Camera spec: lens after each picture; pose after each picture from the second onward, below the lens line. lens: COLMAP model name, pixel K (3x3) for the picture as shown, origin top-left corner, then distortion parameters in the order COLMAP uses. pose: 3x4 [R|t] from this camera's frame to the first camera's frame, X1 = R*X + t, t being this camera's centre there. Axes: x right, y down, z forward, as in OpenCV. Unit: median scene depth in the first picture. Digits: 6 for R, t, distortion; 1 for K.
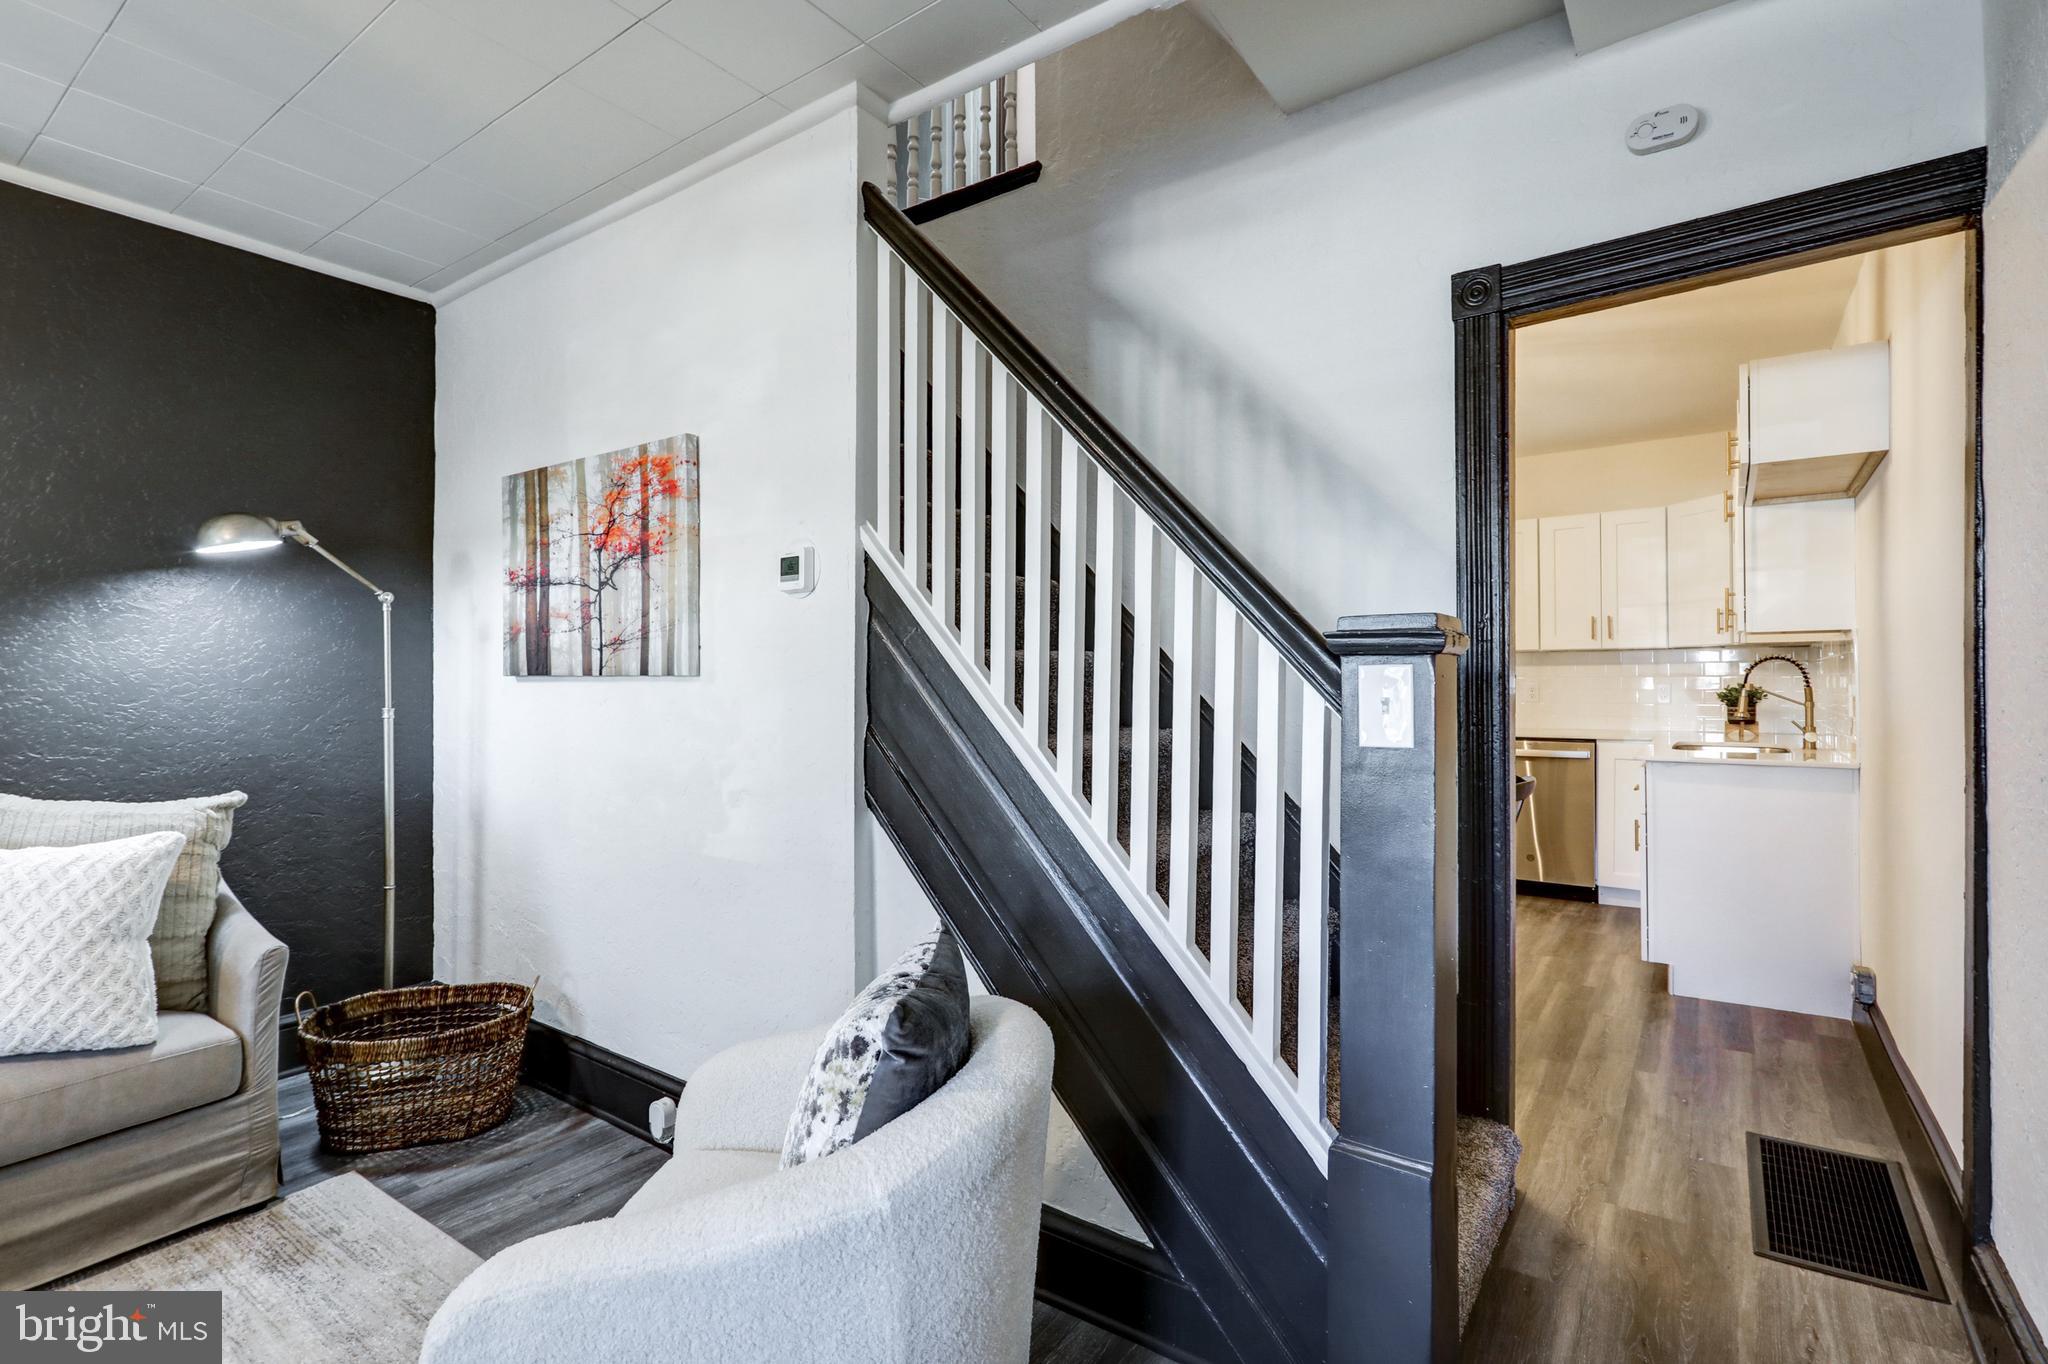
lens RADIAL K [[980.8, 0, 1014.9], [0, 980.8, 686.6], [0, 0, 1]] dist [-0.001771, -0.000098]
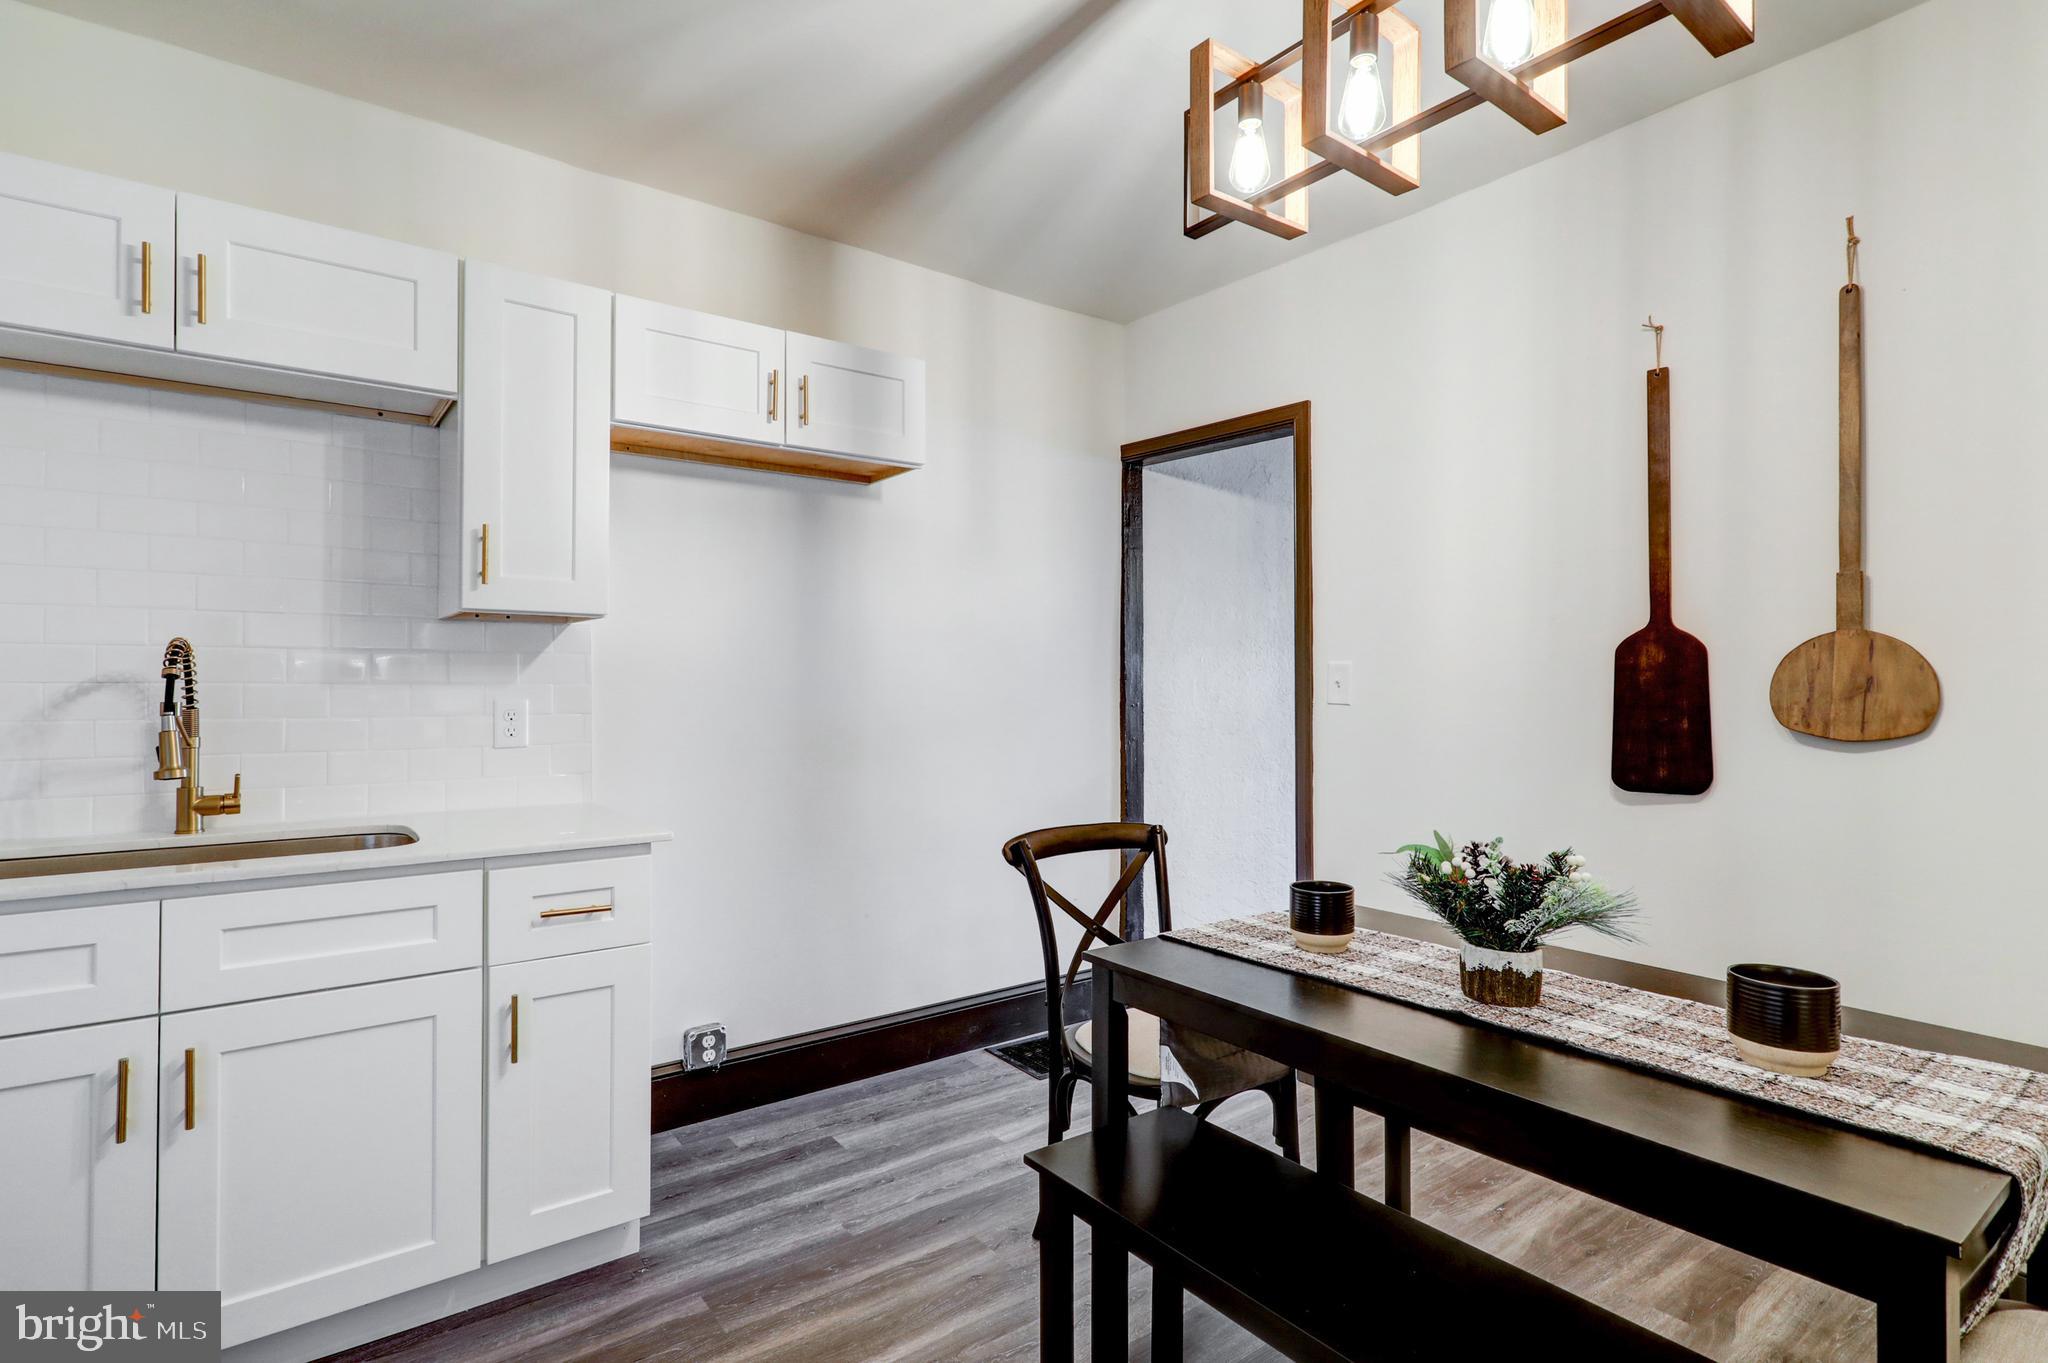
lens RADIAL K [[1001.1, 0, 1022.7], [0, 1001.1, 672.8], [0, 0, 1]] dist [-0.002127, 0.000011]
pose [[-0.956109, 0.013898, 0.292682, 0.520789], [0.010958, 0.999872, -0.011682, -0.011563], [-0.292807, -0.007962, -0.956138, 2.683606]]
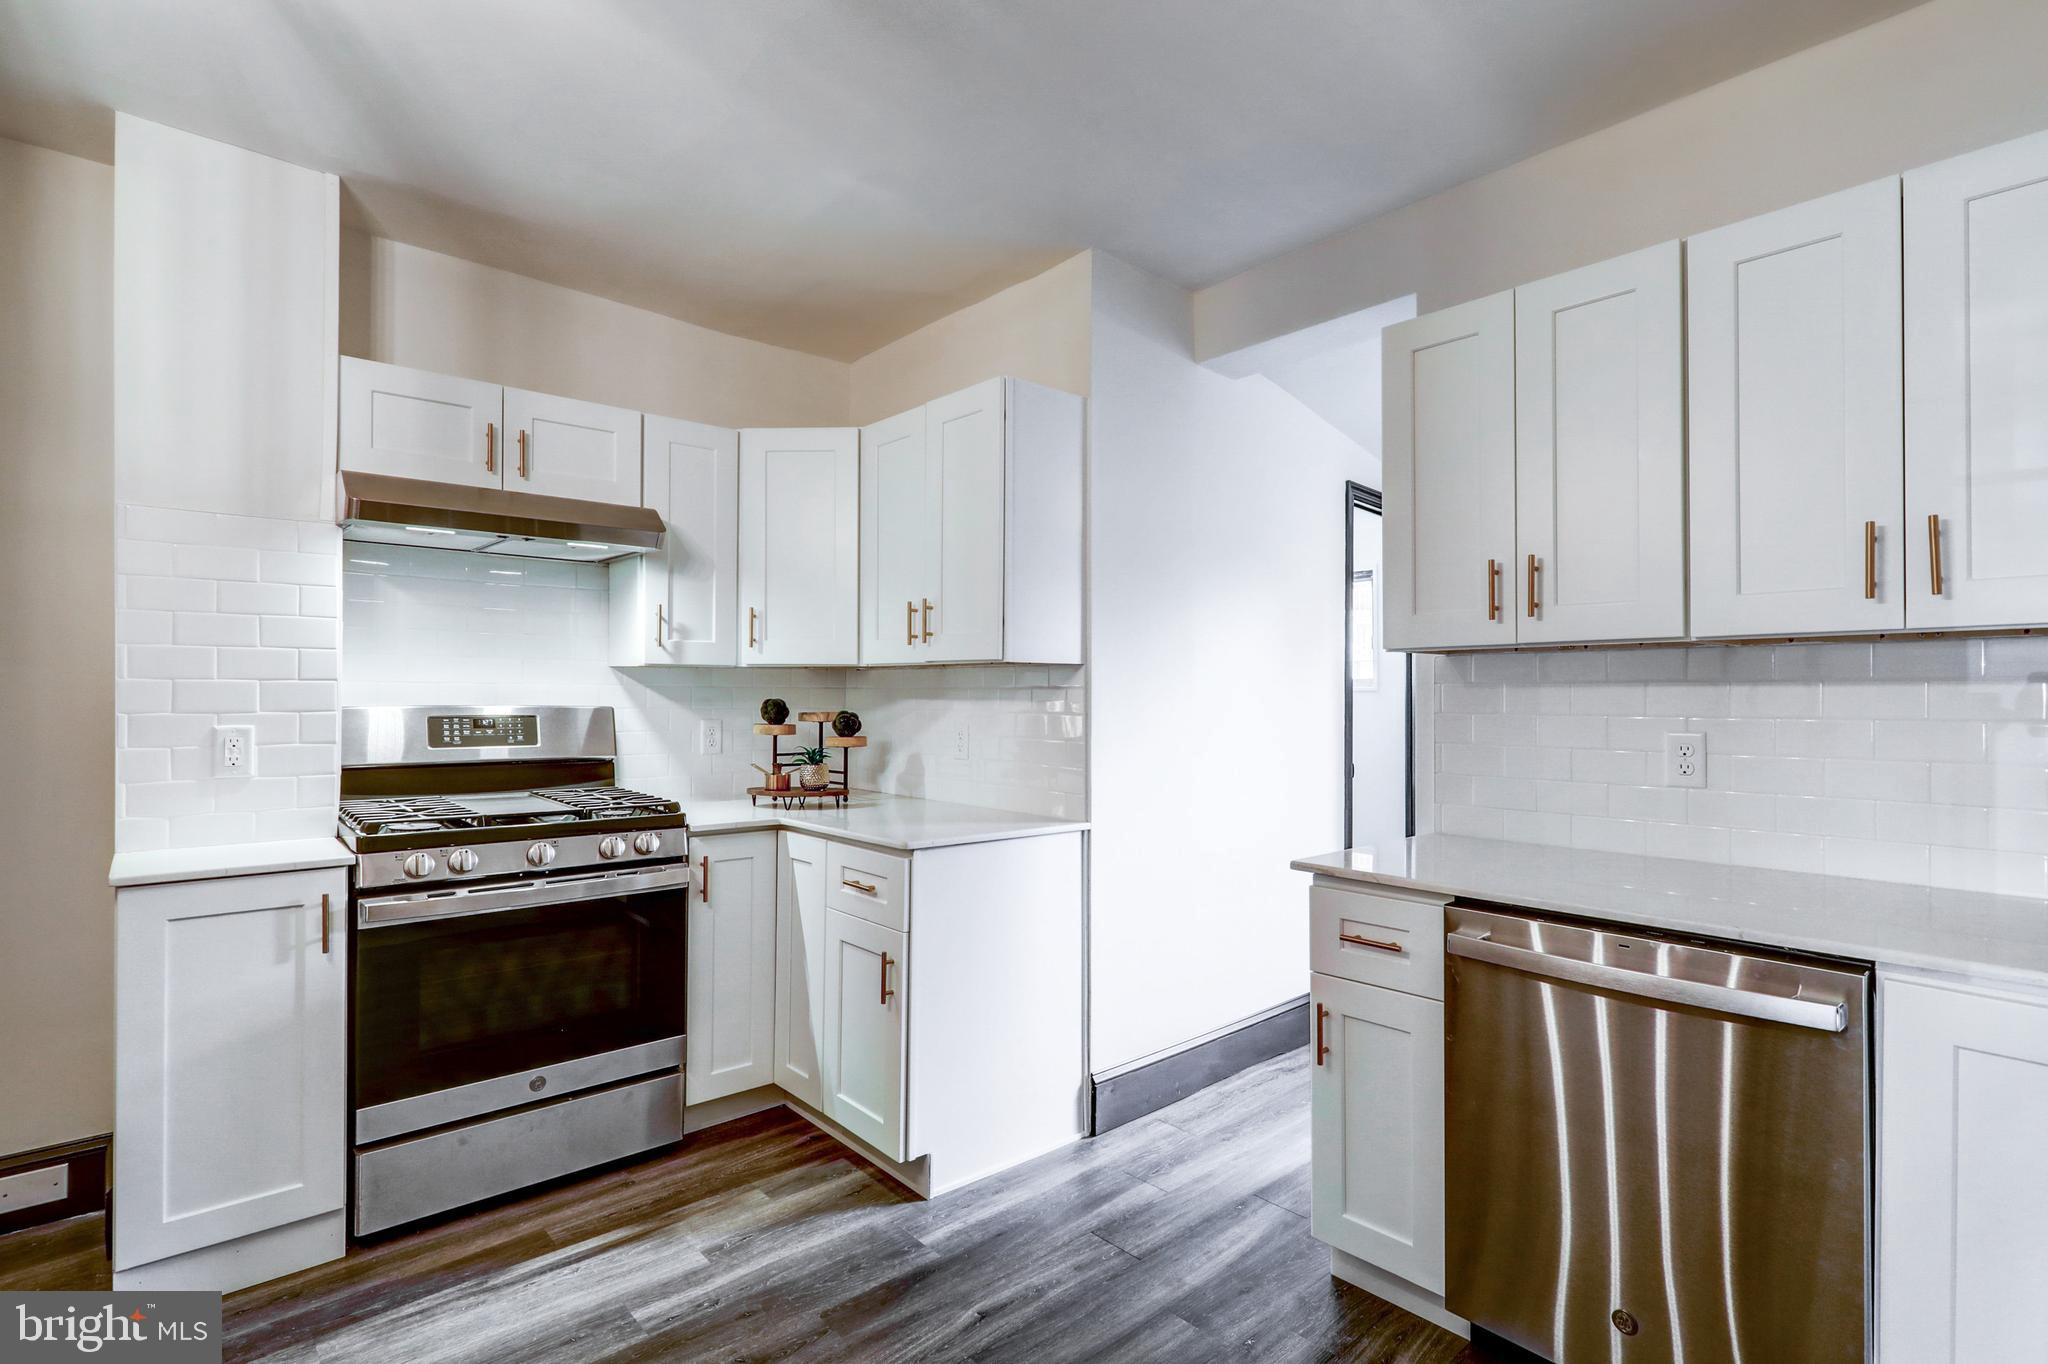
lens RADIAL K [[980.8, 0, 1014.9], [0, 980.8, 686.6], [0, 0, 1]] dist [-0.001771, -0.000098]
pose [[0.974836, 0.007595, -0.222794, 1.056620], [-0.009980, 0.999904, -0.009581, -0.041128], [0.222700, 0.011563, 0.974819, 1.710740]]
